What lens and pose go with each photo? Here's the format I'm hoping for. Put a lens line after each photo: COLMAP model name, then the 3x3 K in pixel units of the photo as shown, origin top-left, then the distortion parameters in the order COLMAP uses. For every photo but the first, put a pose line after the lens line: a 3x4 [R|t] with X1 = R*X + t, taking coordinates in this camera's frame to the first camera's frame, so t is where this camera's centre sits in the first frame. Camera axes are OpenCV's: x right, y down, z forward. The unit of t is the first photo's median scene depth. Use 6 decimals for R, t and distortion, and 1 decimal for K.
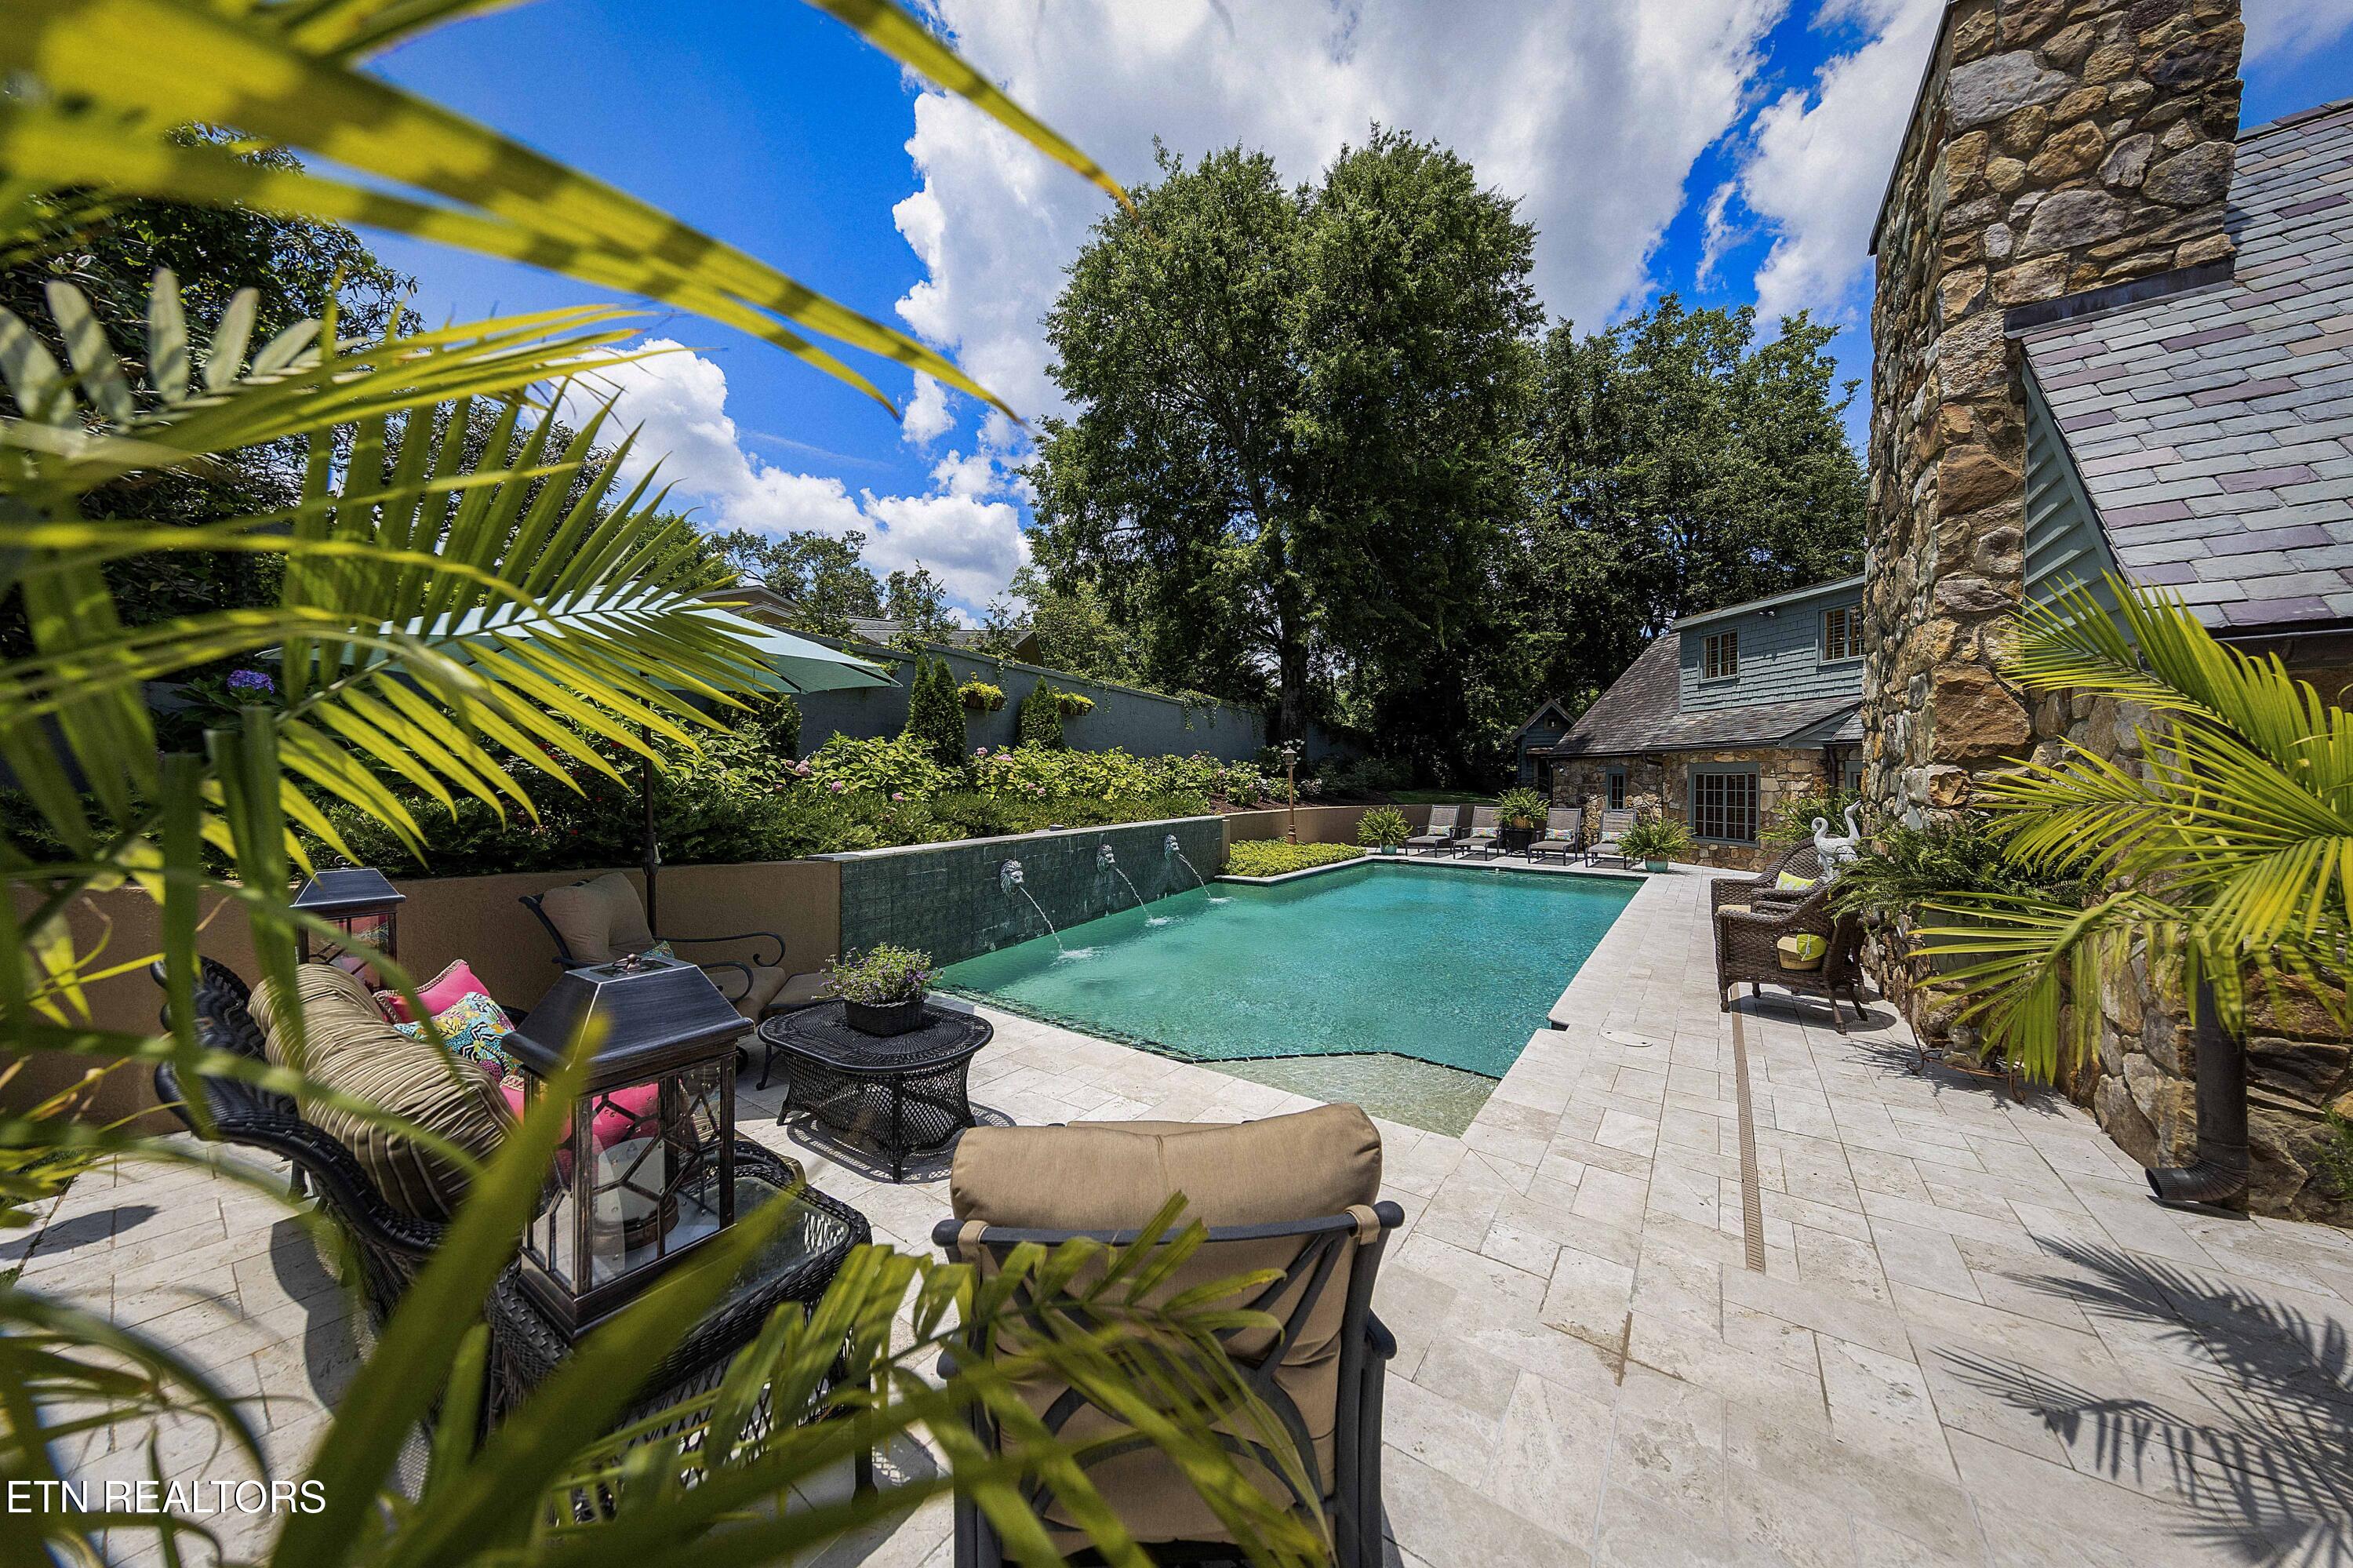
lens RADIAL K [[724.3, 0, 1176.5], [0, 724.3, 784.0], [0, 0, 1]] dist [0.000979, 0.000097]
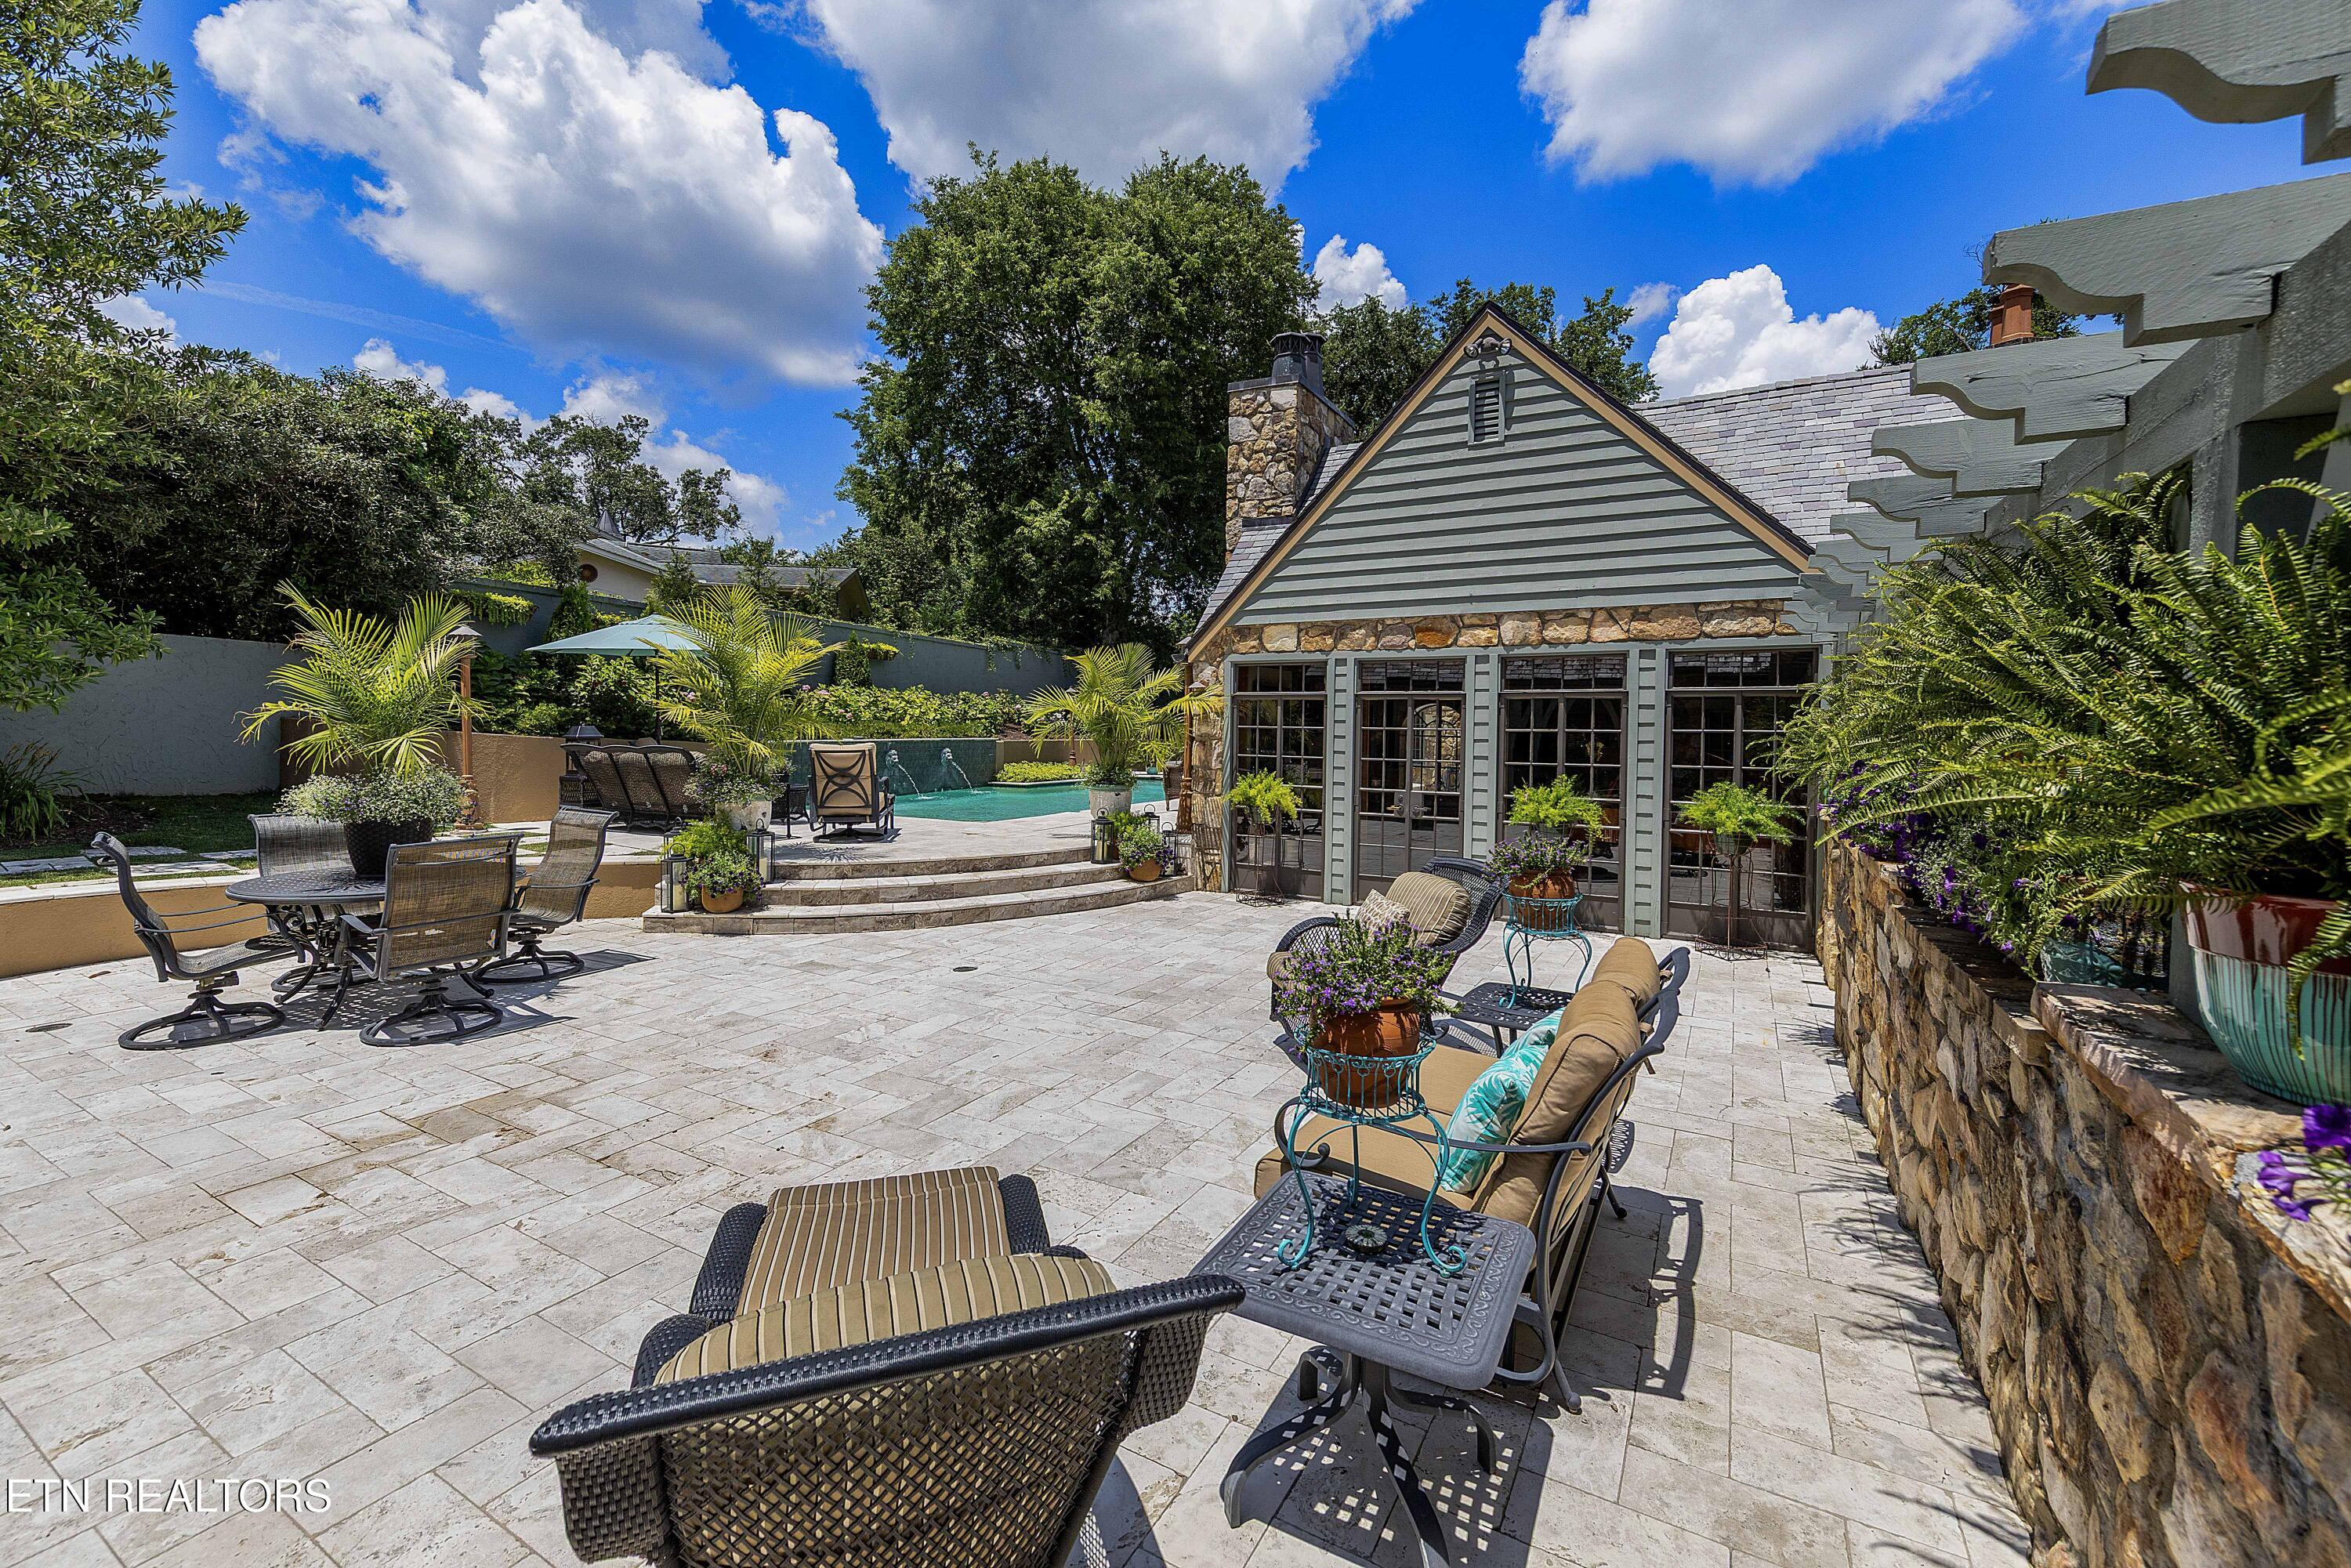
lens RADIAL K [[939.5, 0, 1226.2], [0, 939.5, 727.4], [0, 0, 1]] dist [-0.000500, -0.000006]
pose [[0.985699, 0.005187, 0.168436, 0.131817], [-0.004348, 0.999976, -0.005346, 0.021994], [-0.168459, 0.004537, 0.985698, -0.539006]]
